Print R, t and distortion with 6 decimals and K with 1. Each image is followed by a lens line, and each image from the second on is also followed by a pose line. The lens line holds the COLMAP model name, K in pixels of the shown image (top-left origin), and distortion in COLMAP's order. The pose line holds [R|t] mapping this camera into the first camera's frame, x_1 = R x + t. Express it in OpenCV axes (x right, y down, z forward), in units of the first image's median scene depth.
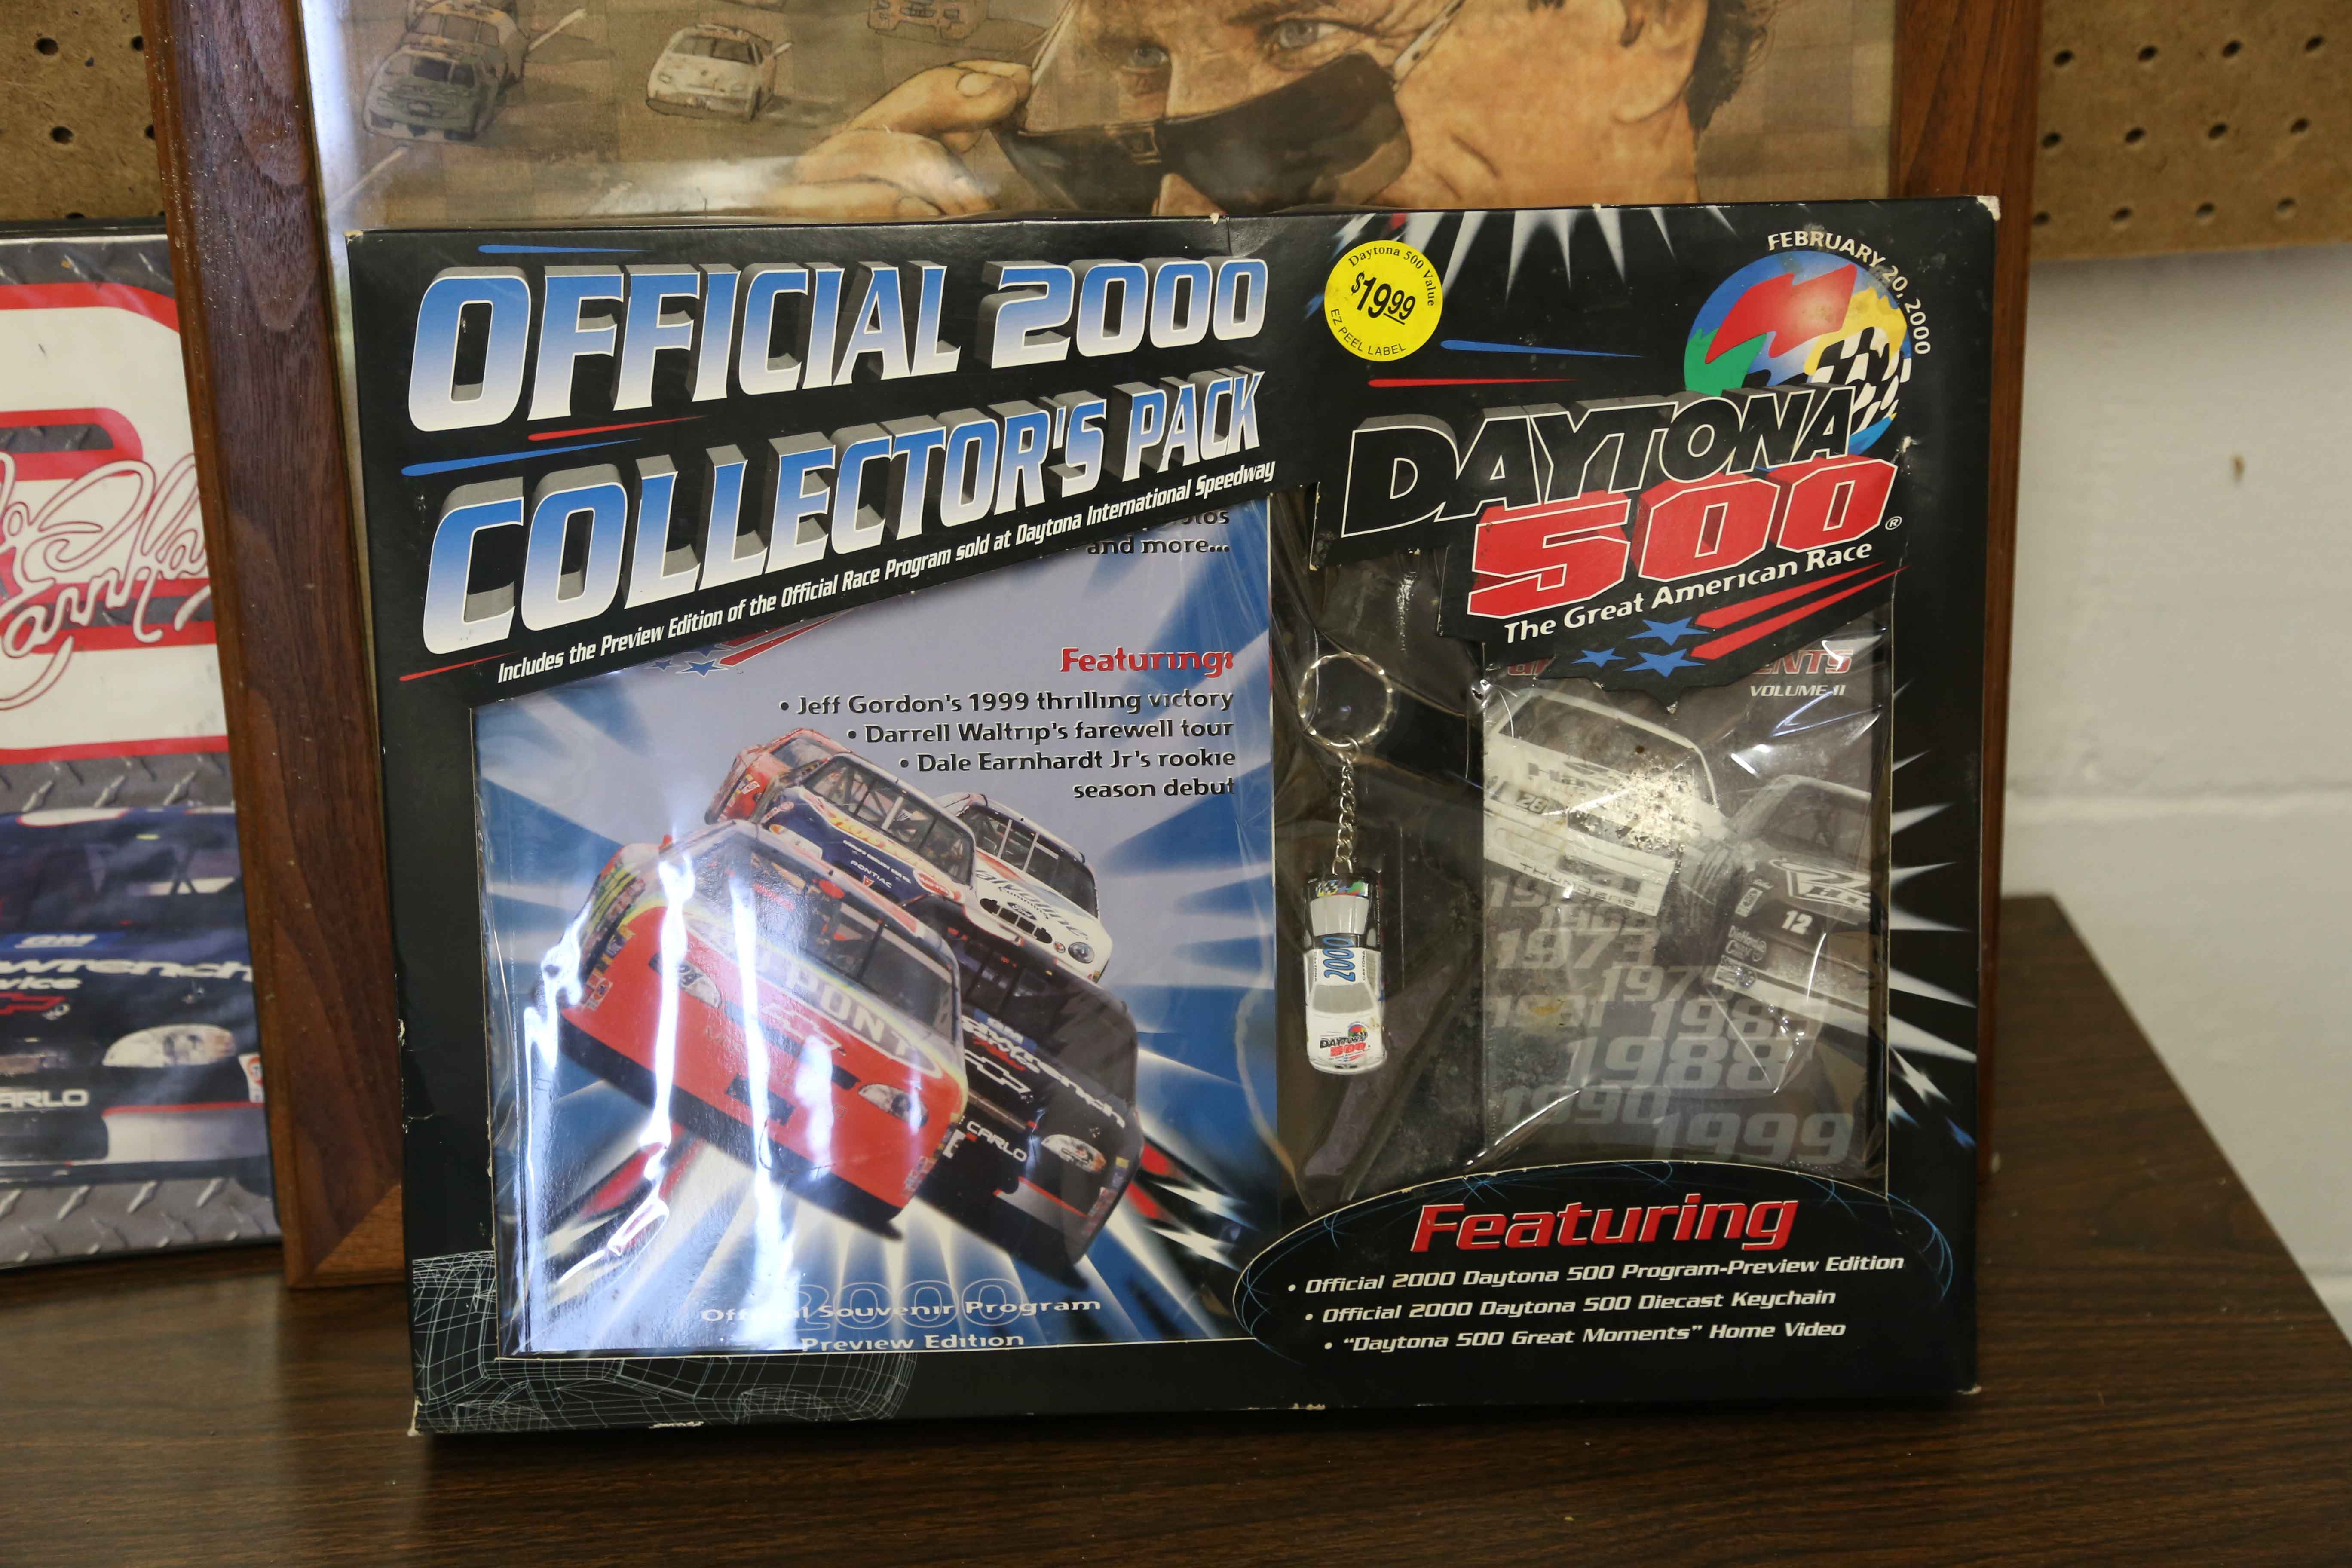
lens RADIAL K [[3682.1, 0, 1159.9], [0, 3682.1, 778.0], [0, 0, 1]] dist [0.156533, 0.114173]
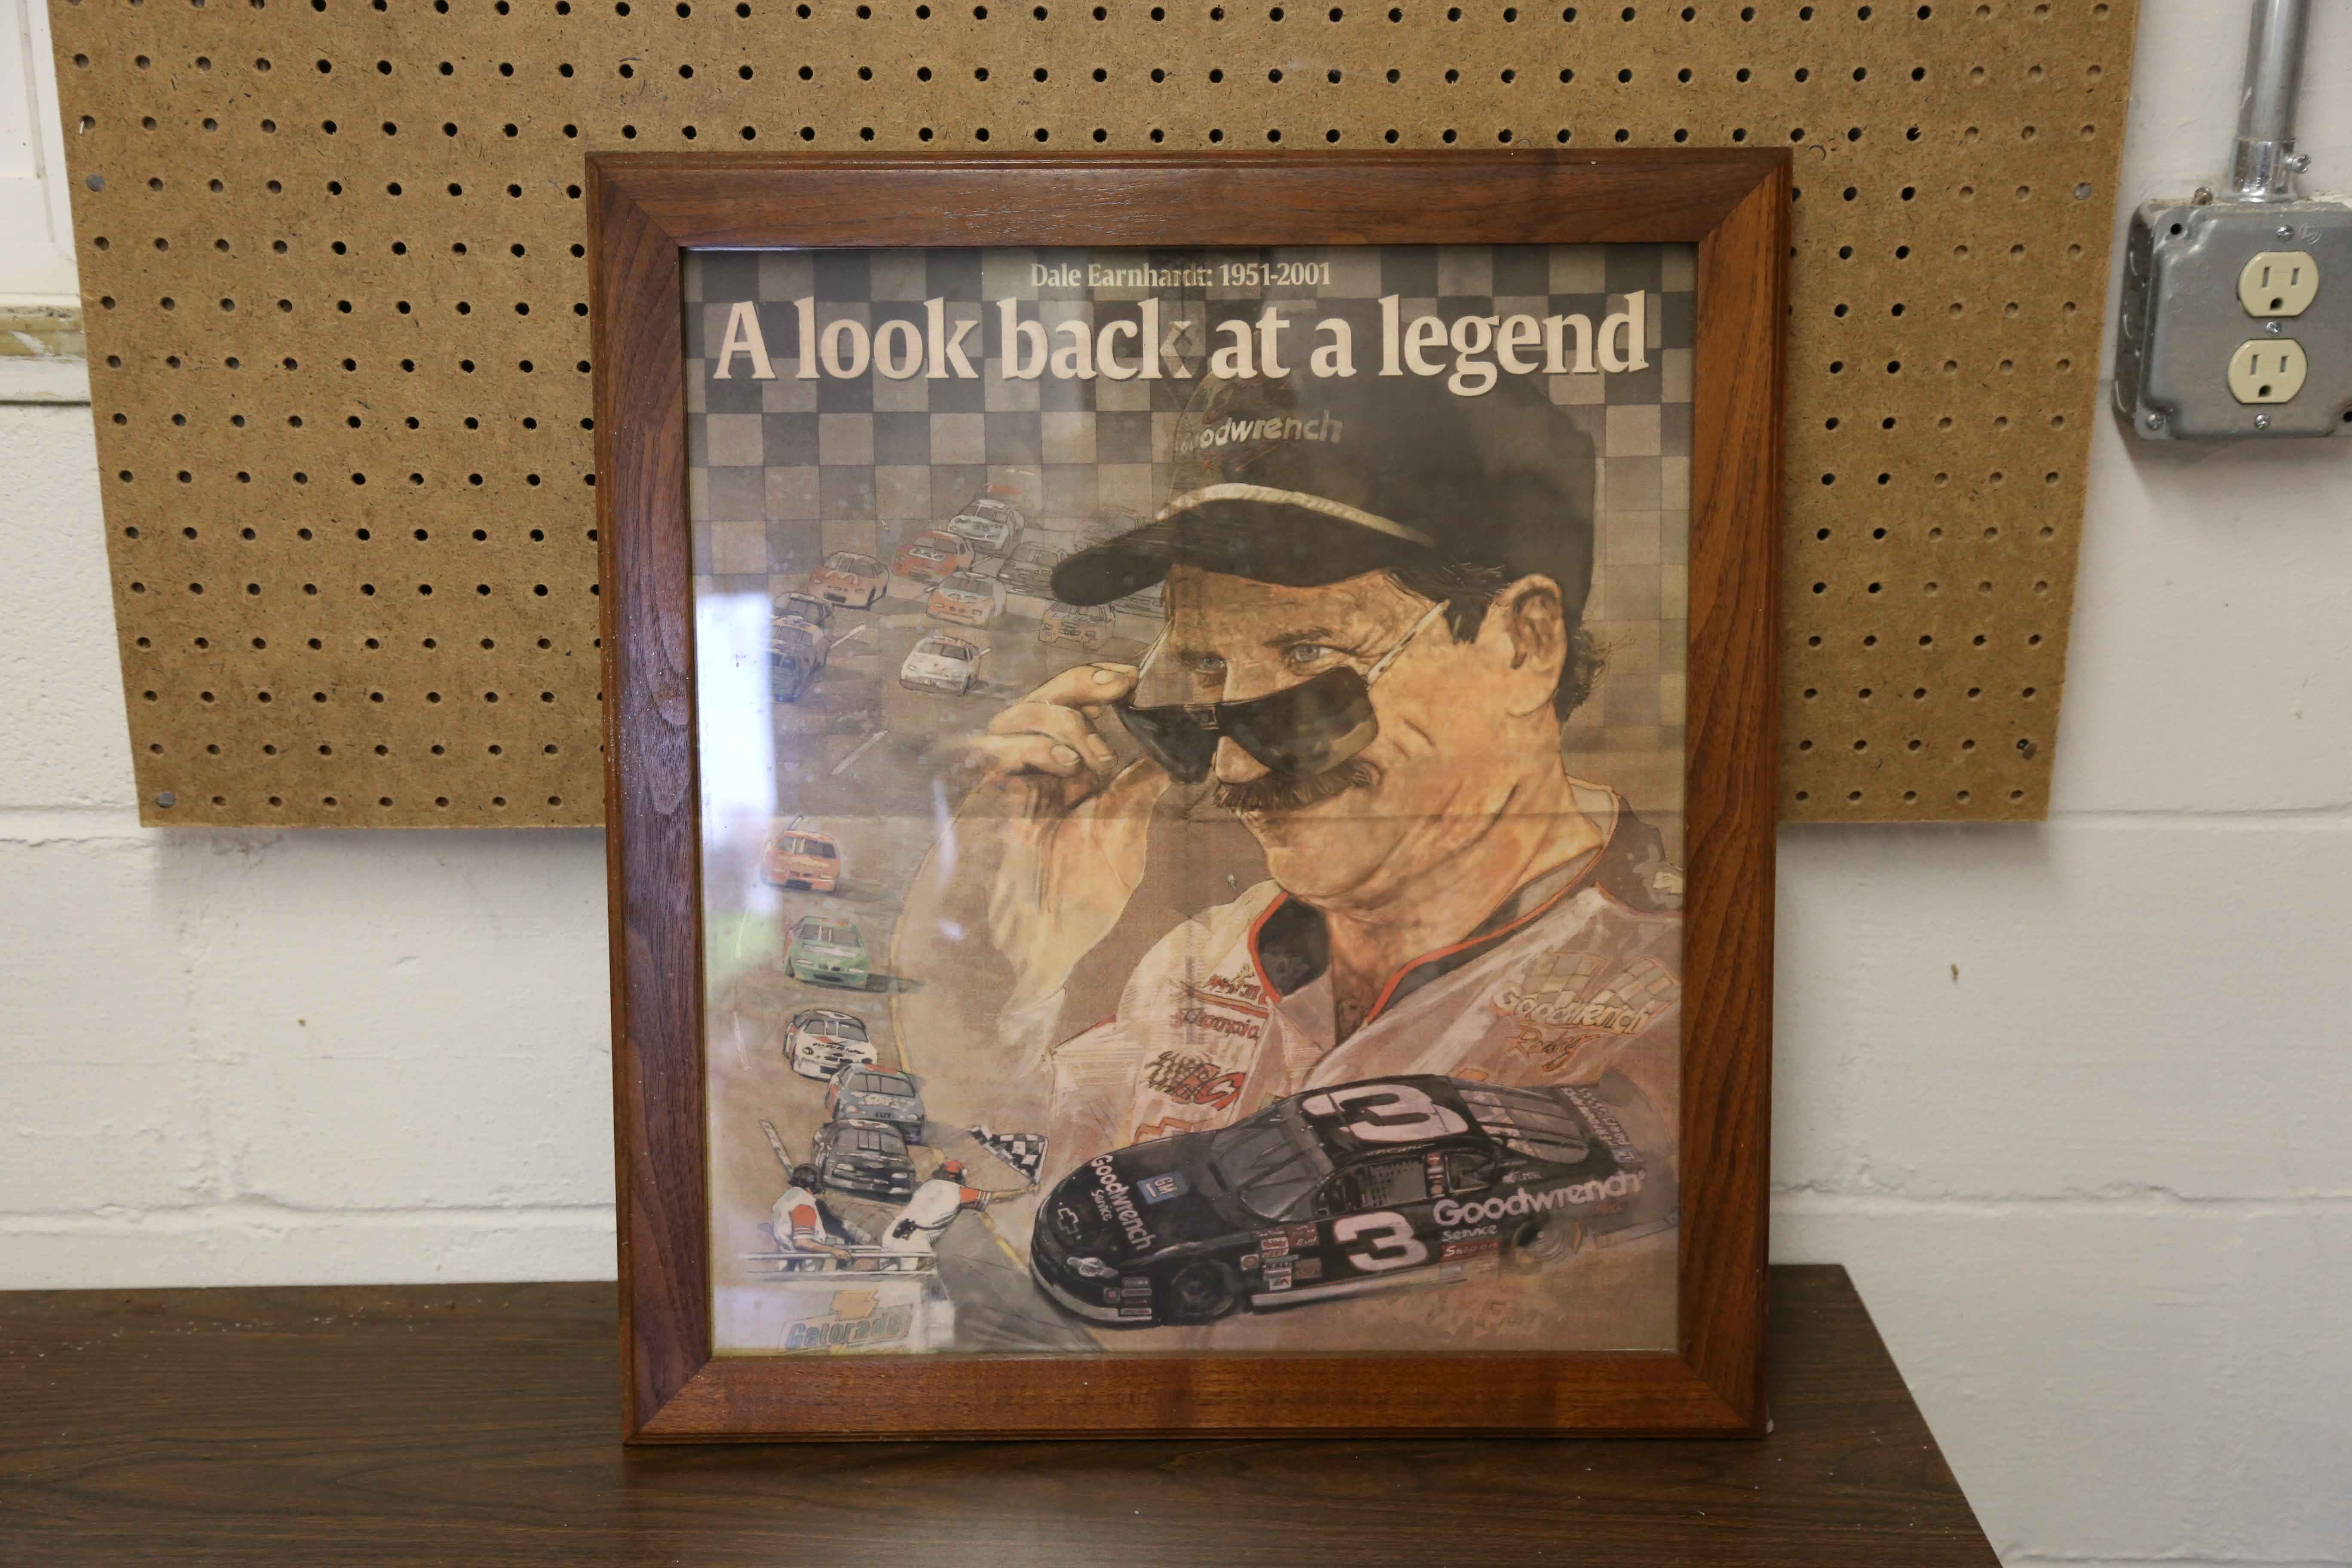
lens RADIAL K [[2968.9, 0, 1167.9], [0, 2968.9, 785.1], [0, 0, 1]] dist [0.076907, 0.122129]
pose [[0.996398, 0.034803, -0.077326, 0.078909], [-0.048163, 0.982802, -0.178272, 0.086195], [0.069791, 0.181354, 0.980938, -0.248275]]
